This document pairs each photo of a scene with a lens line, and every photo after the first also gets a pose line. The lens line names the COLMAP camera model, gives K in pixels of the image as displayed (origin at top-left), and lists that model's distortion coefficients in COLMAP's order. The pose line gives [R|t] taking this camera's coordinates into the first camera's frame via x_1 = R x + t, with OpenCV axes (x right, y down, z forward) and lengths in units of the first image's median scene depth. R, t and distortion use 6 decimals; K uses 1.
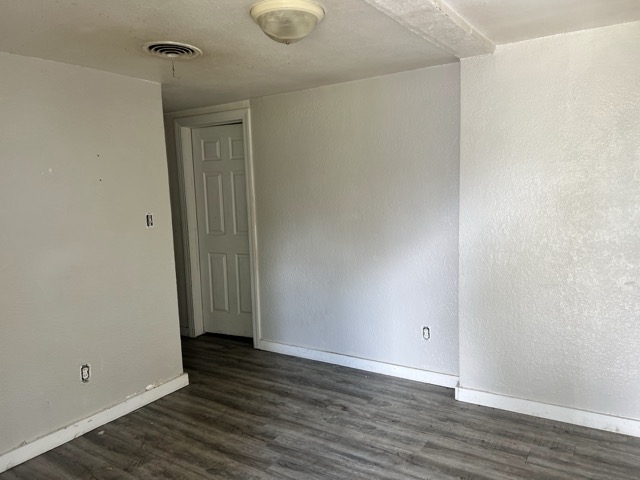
lens RADIAL K [[485.4, 0, 321.1], [0, 485.4, 240.7], [0, 0, 1]] dist [0.028552, -0.017529]
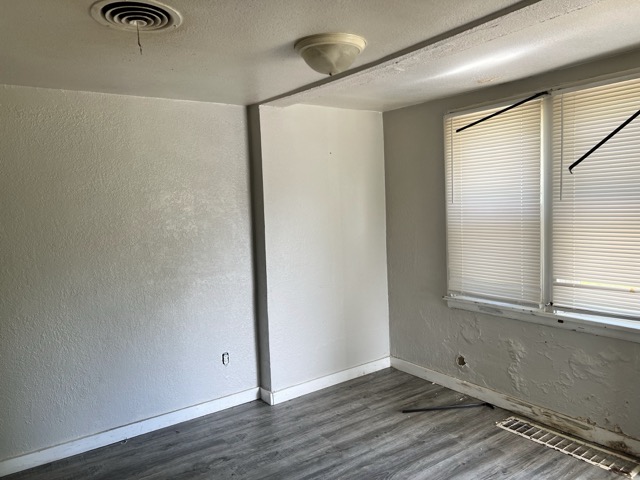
lens RADIAL K [[485.4, 0, 320.1], [0, 485.4, 239.3], [0, 0, 1]] dist [0.028552, -0.017529]
pose [[0.385512, -0.056855, 0.920950, -0.709891], [0.139311, 0.990245, 0.002817, -0.030937], [-0.912126, 0.127212, 0.389672, 0.463489]]
